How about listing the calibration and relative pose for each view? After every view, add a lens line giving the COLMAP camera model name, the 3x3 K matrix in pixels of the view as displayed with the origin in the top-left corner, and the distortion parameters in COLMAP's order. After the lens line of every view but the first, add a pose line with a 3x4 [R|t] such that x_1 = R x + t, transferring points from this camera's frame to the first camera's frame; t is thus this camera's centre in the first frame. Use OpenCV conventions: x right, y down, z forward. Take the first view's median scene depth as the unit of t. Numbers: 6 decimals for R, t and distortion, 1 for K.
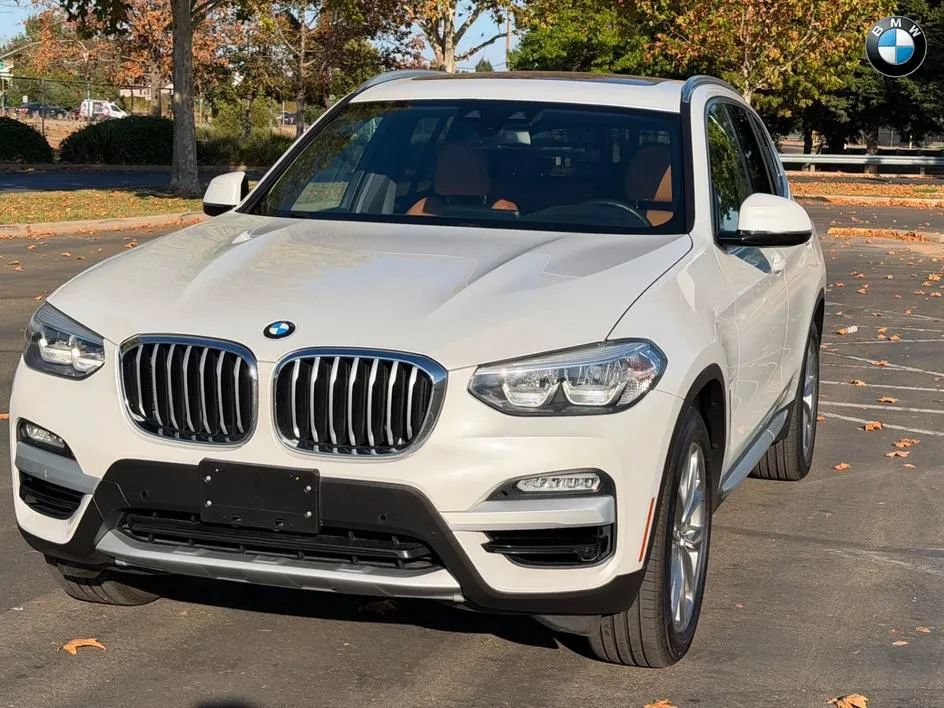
lens RADIAL K [[1726.0, 0, 472.0], [0, 1726.0, 354.0], [0, 0, 1]] dist [0.146042, -0.101924]
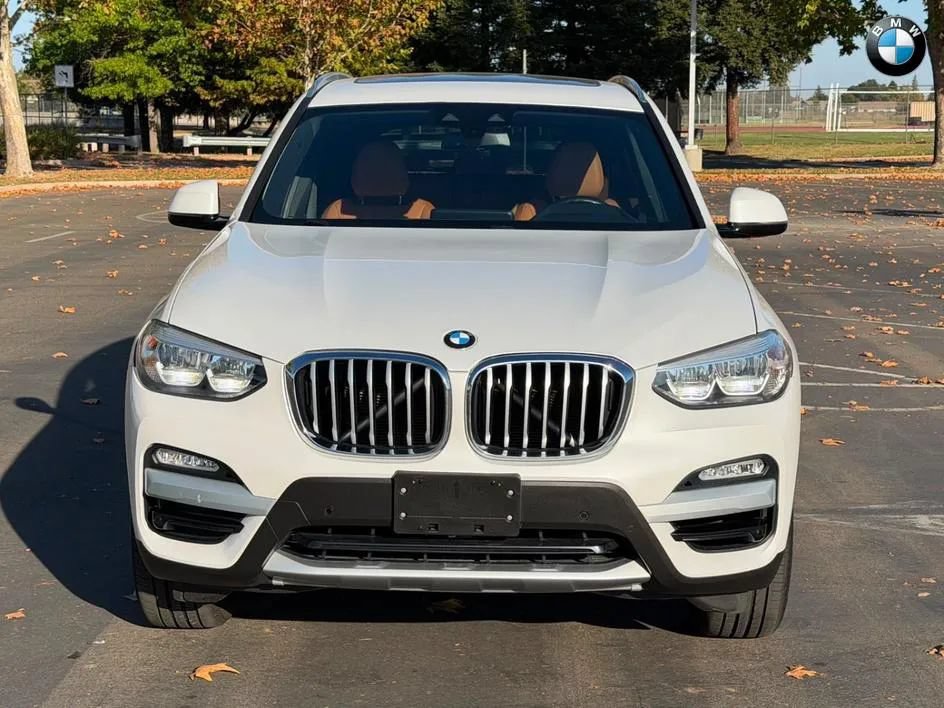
lens RADIAL K [[1726.0, 0, 472.0], [0, 1726.0, 354.0], [0, 0, 1]] dist [0.146042, -0.101924]
pose [[0.961905, -0.054333, 0.267931, -0.371343], [0.052032, 0.998522, 0.015688, -0.020698], [-0.268388, -0.001150, 0.963310, 0.021821]]
